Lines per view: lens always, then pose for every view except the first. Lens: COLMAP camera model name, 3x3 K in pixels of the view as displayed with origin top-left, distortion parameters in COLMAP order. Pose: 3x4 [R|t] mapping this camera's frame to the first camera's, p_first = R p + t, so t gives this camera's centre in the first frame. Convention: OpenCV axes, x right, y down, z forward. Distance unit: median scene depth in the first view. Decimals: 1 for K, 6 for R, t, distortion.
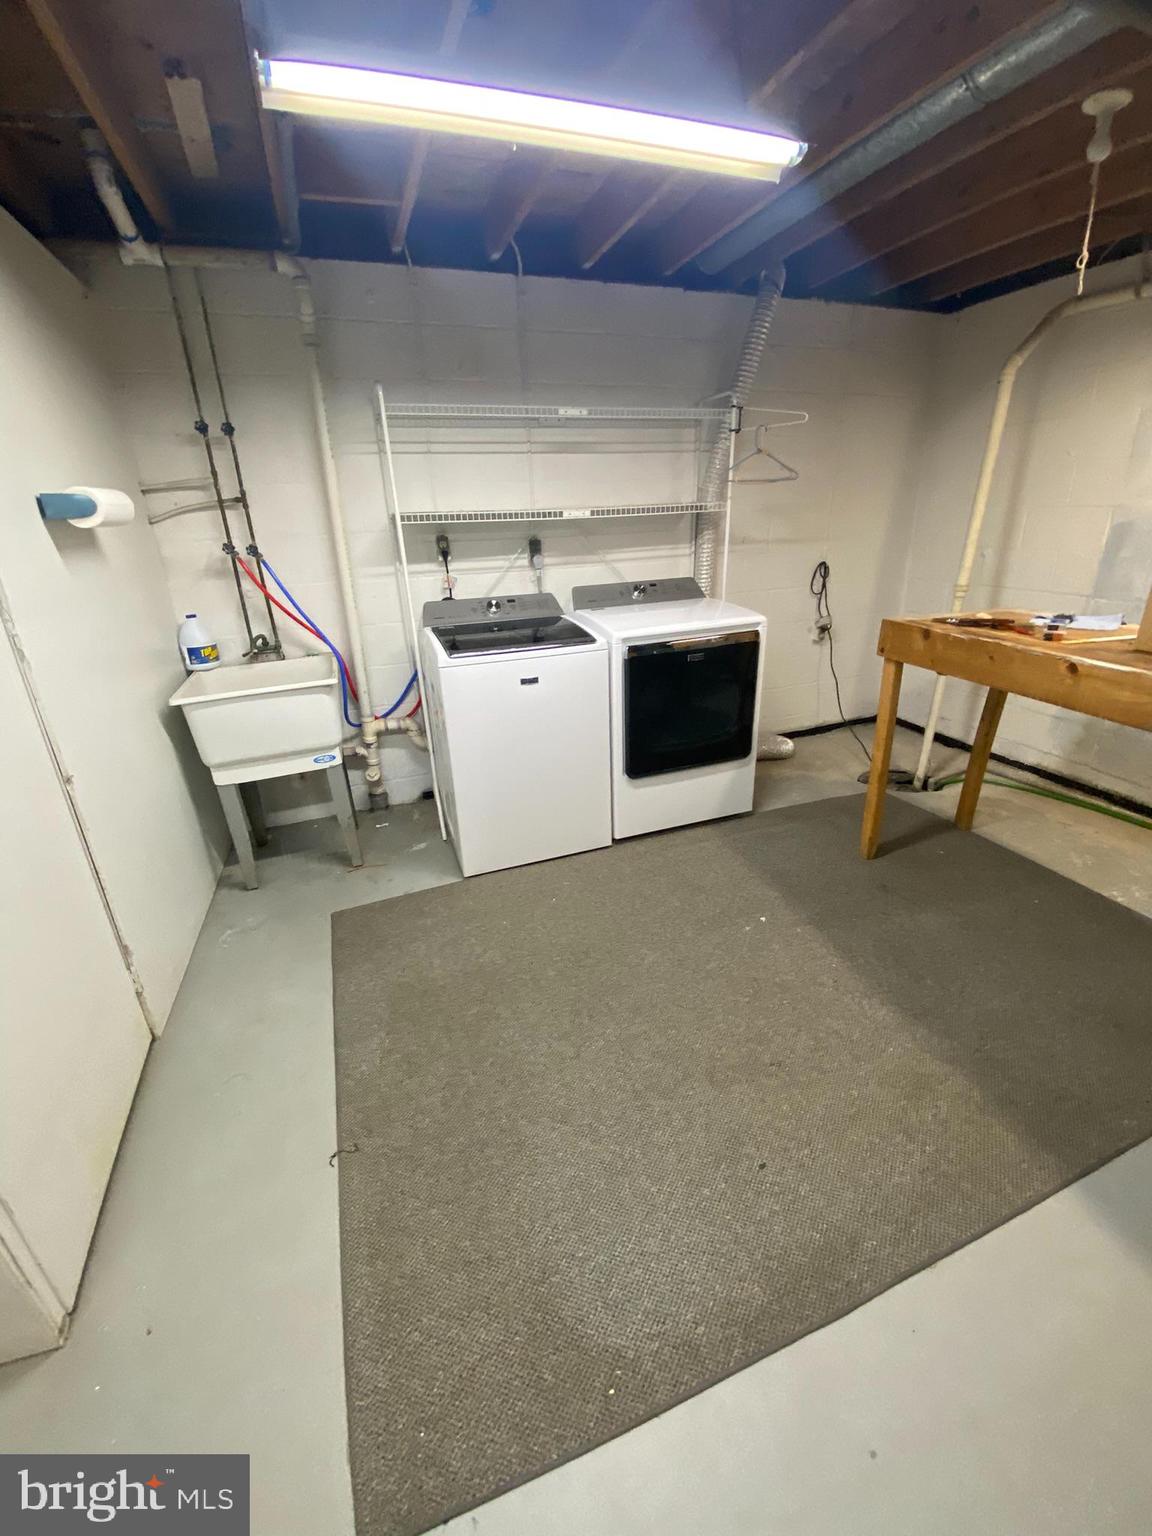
lens RADIAL K [[608.6, 0, 576.0], [0, 608.6, 768.0], [0, 0, 1]] dist [0.032272, -0.029035]
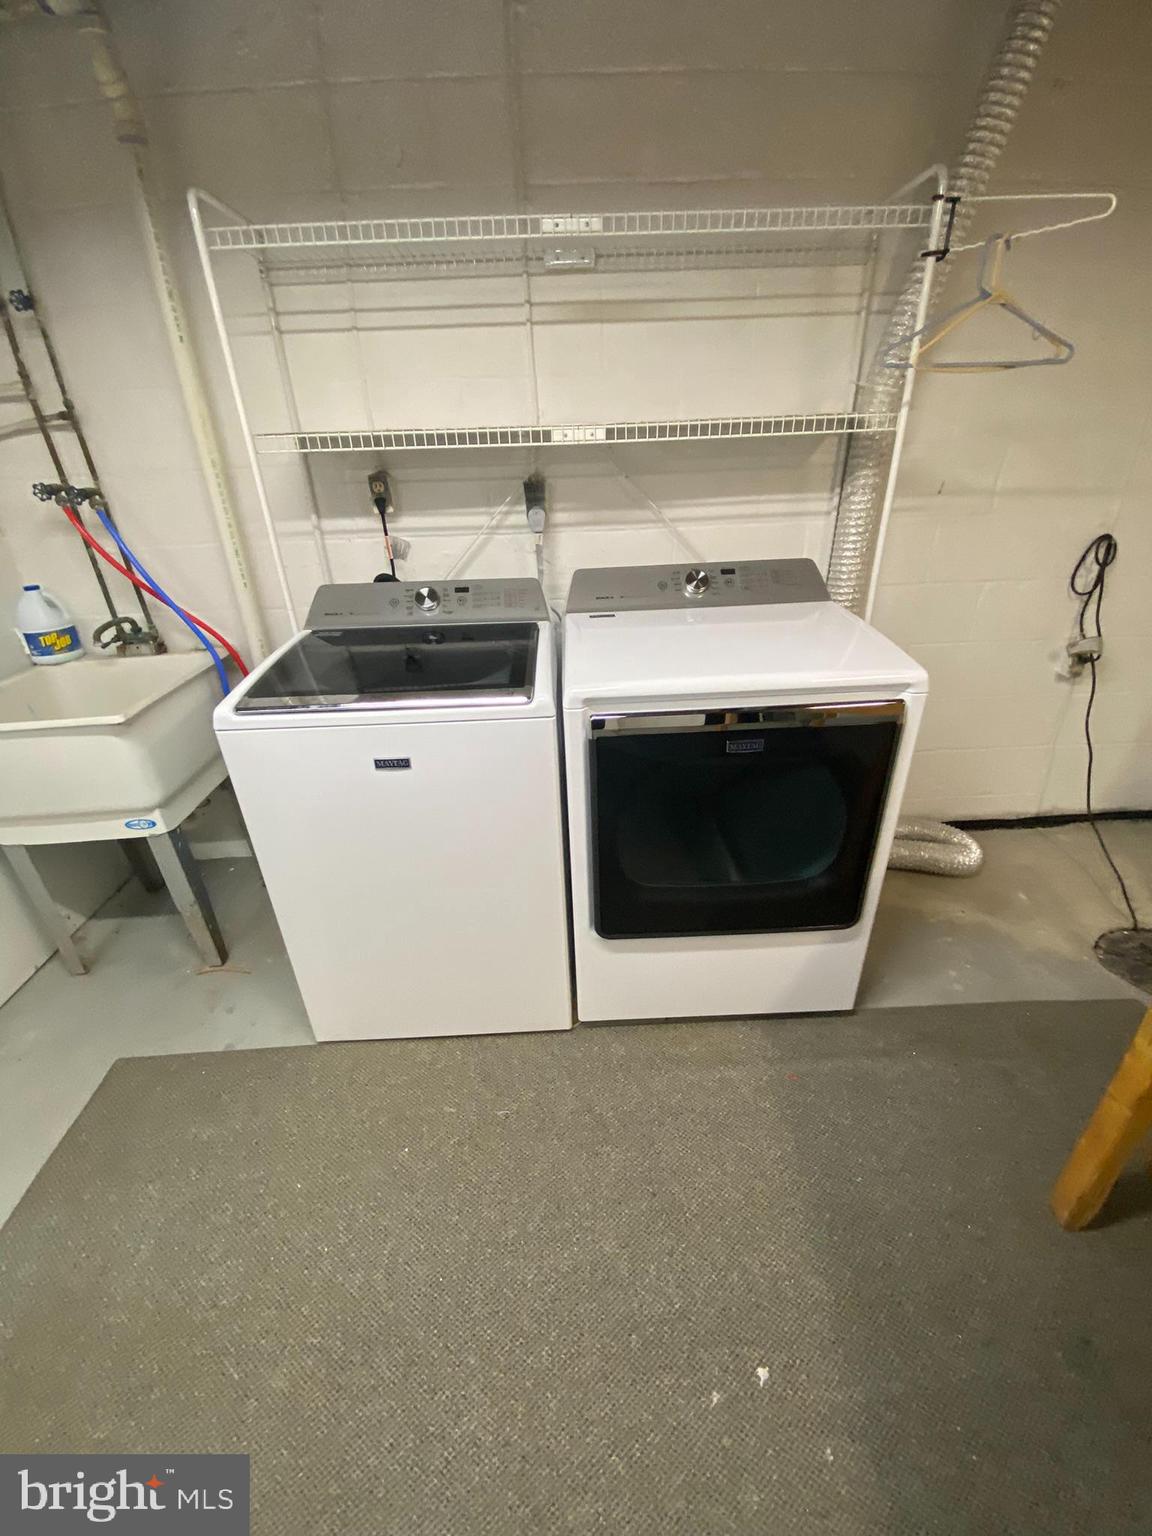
lens RADIAL K [[615.2, 0, 580.4], [0, 615.2, 765.5], [0, 0, 1]] dist [0.011890, -0.016247]
pose [[0.950803, 0.147051, -0.272672, 0.183164], [-0.120445, 0.986386, 0.111966, -0.181238], [0.285425, -0.073615, 0.955570, 0.439813]]
